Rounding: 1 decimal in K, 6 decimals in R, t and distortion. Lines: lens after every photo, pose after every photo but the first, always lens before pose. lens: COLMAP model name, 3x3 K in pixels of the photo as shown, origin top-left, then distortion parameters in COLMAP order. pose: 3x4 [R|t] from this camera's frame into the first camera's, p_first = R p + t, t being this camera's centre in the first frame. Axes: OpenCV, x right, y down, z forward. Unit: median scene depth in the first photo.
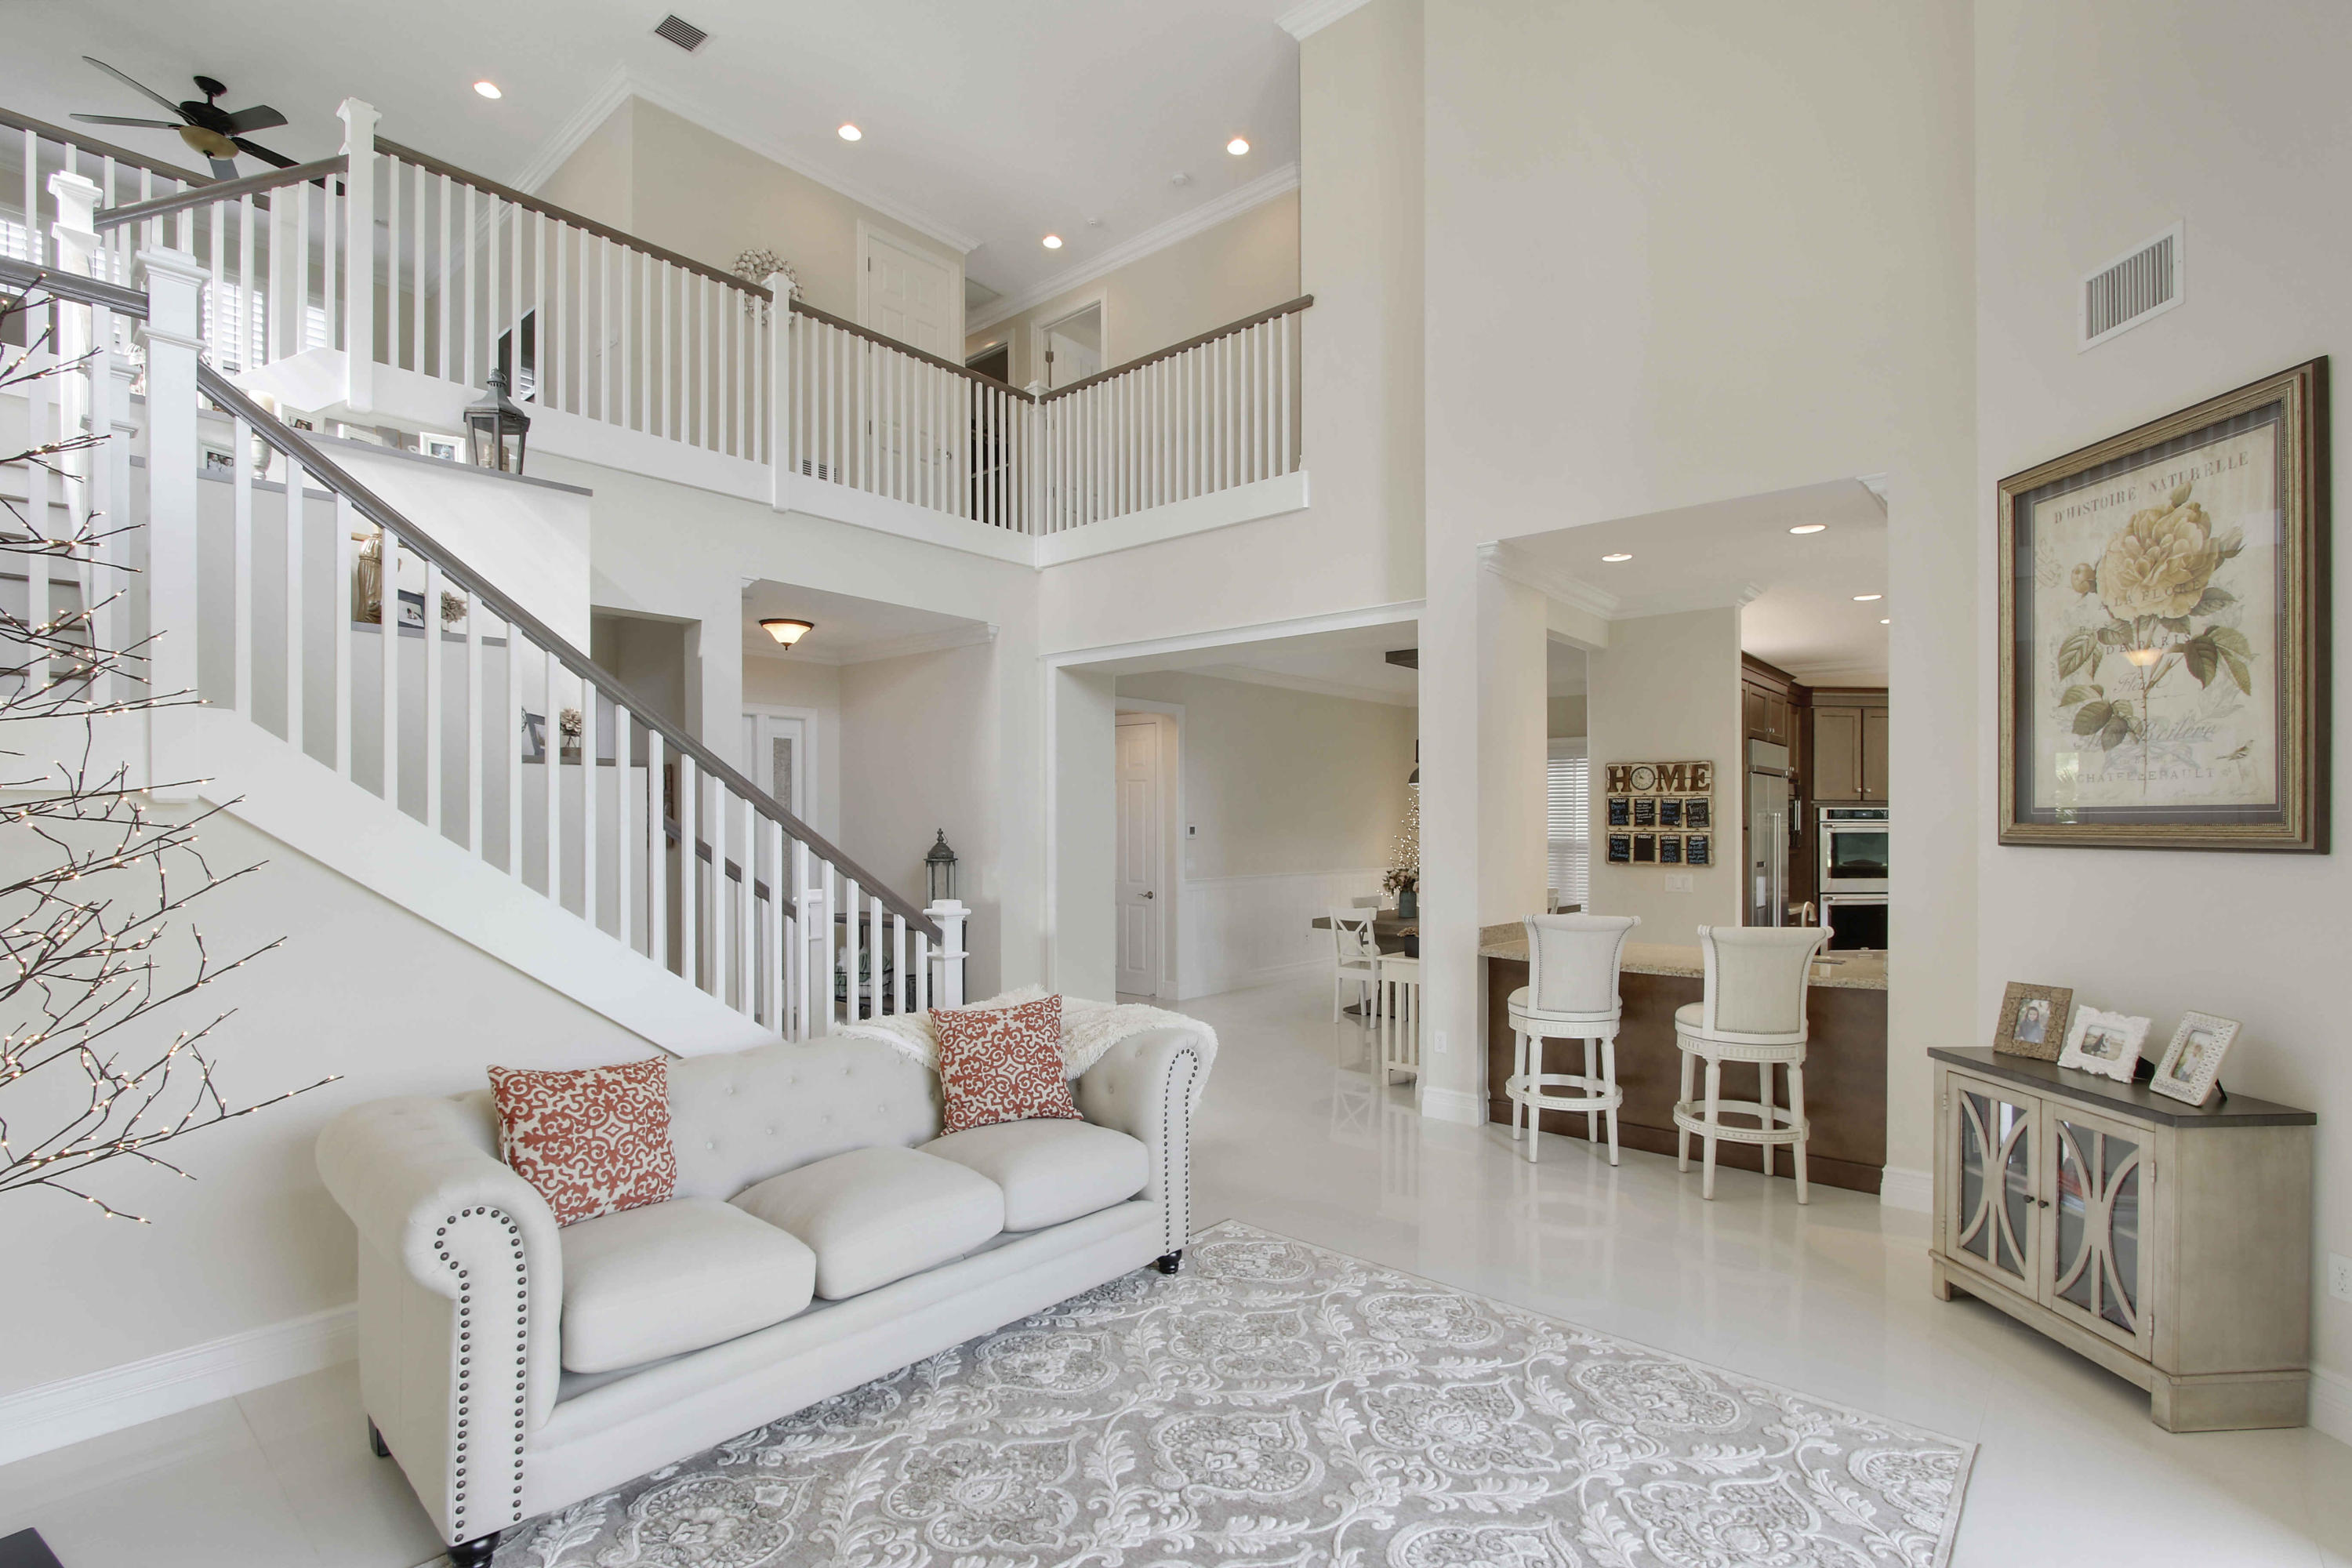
lens RADIAL K [[1098.9, 0, 1177.6], [0, 1098.9, 819.6], [0, 0, 1]] dist [0.002629, 0.000573]
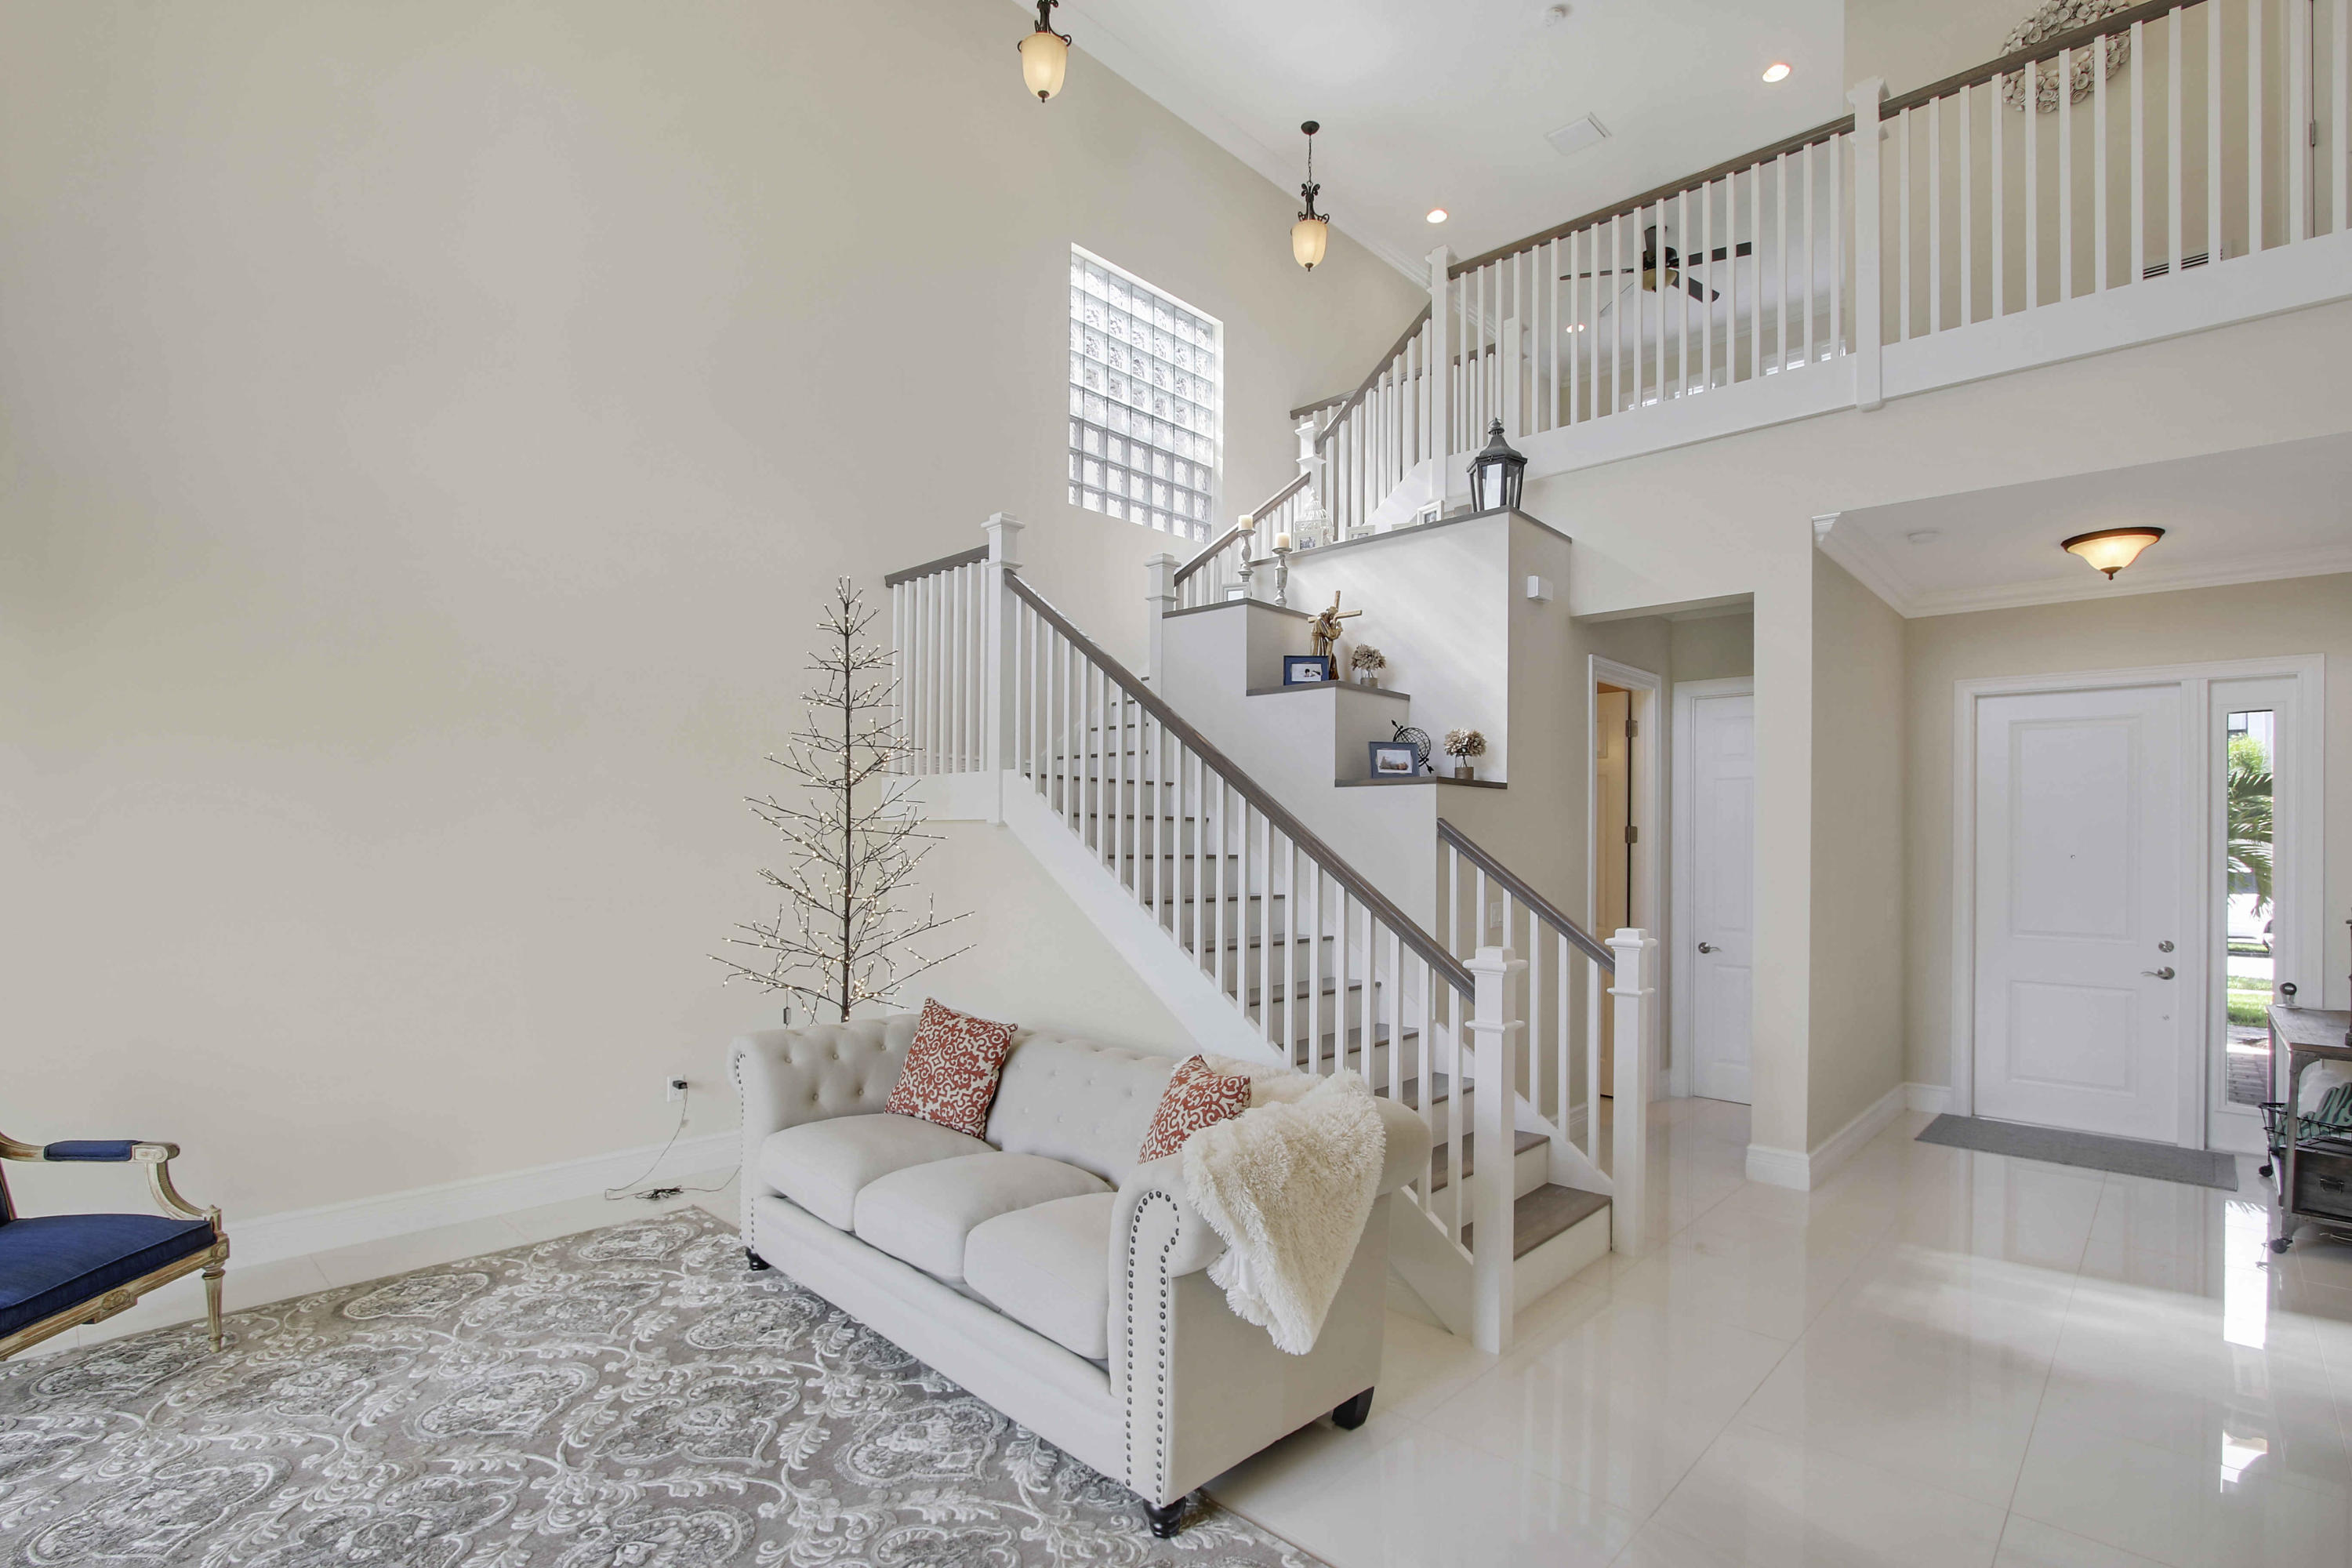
lens RADIAL K [[1098.3, 0, 1220.7], [0, 1098.3, 838.6], [0, 0, 1]] dist [-0.018166, 0.000305]
pose [[-0.028350, 0.007127, -0.999573, 0.660181], [-0.005604, 0.999958, 0.007289, -0.006083], [0.999582, 0.005808, -0.028309, 1.095307]]
